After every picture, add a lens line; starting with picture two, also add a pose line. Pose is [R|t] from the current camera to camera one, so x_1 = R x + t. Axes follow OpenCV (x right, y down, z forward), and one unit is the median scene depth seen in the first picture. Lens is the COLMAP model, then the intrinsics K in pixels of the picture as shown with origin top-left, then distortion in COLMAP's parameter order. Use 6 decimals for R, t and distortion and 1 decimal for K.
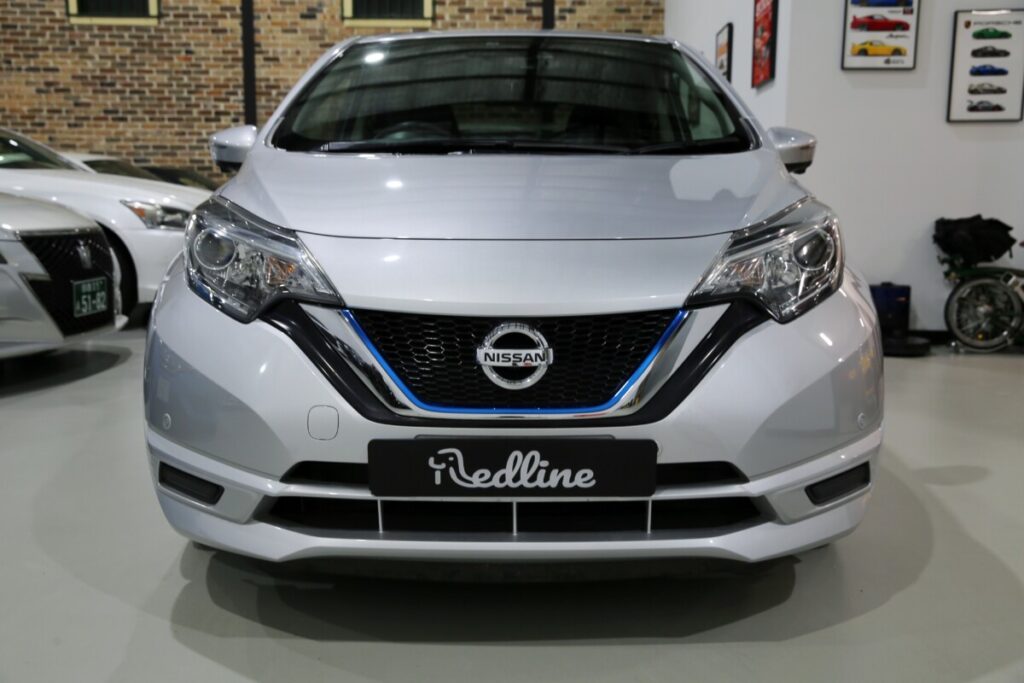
lens RADIAL K [[977.0, 0, 512.0], [0, 977.0, 341.5], [0, 0, 1]] dist [-0.030315, 0.110458]
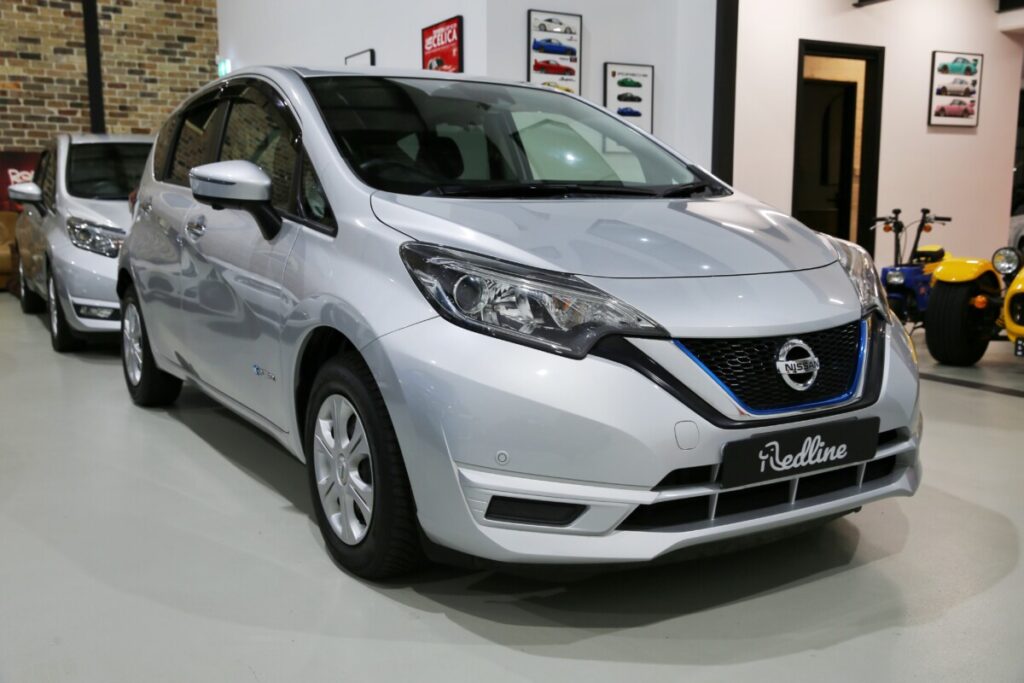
lens RADIAL K [[977.0, 0, 512.0], [0, 977.0, 341.5], [0, 0, 1]] dist [-0.030315, 0.110458]
pose [[0.854510, -0.076817, 0.513723, -0.888592], [0.079573, 0.996690, 0.016676, -0.060923], [-0.513304, 0.026628, 0.857794, 0.077274]]
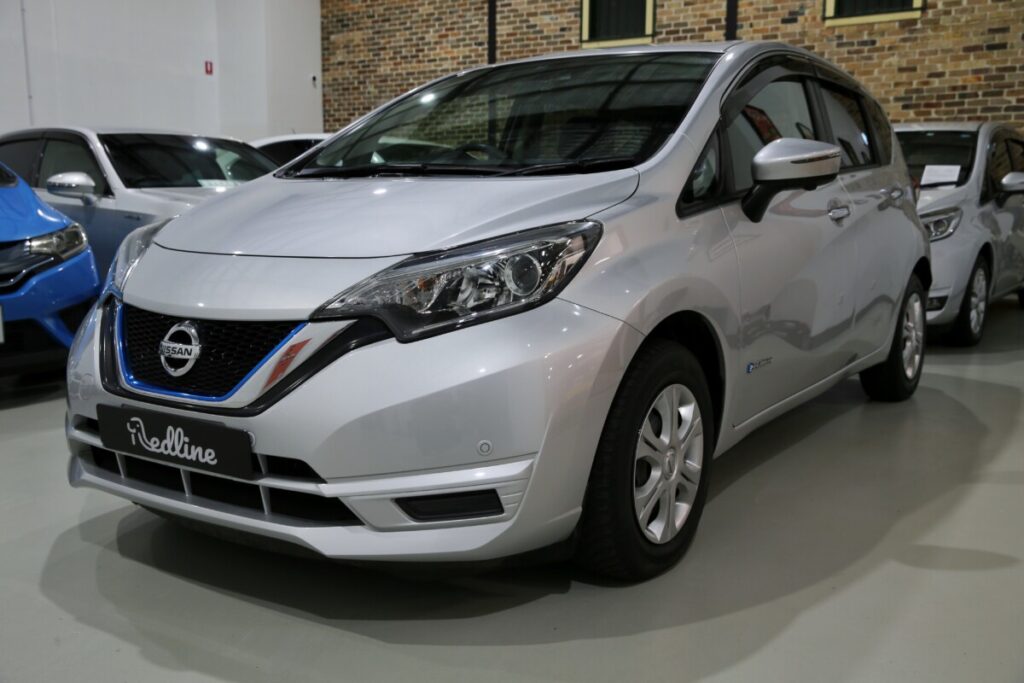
lens RADIAL K [[977.0, 0, 512.0], [0, 977.0, 341.5], [0, 0, 1]] dist [-0.030315, 0.110458]
pose [[0.832862, 0.078755, -0.547849, 0.924131], [-0.080201, 0.996550, 0.021332, -0.049398], [0.547639, 0.026171, 0.836305, 0.183704]]
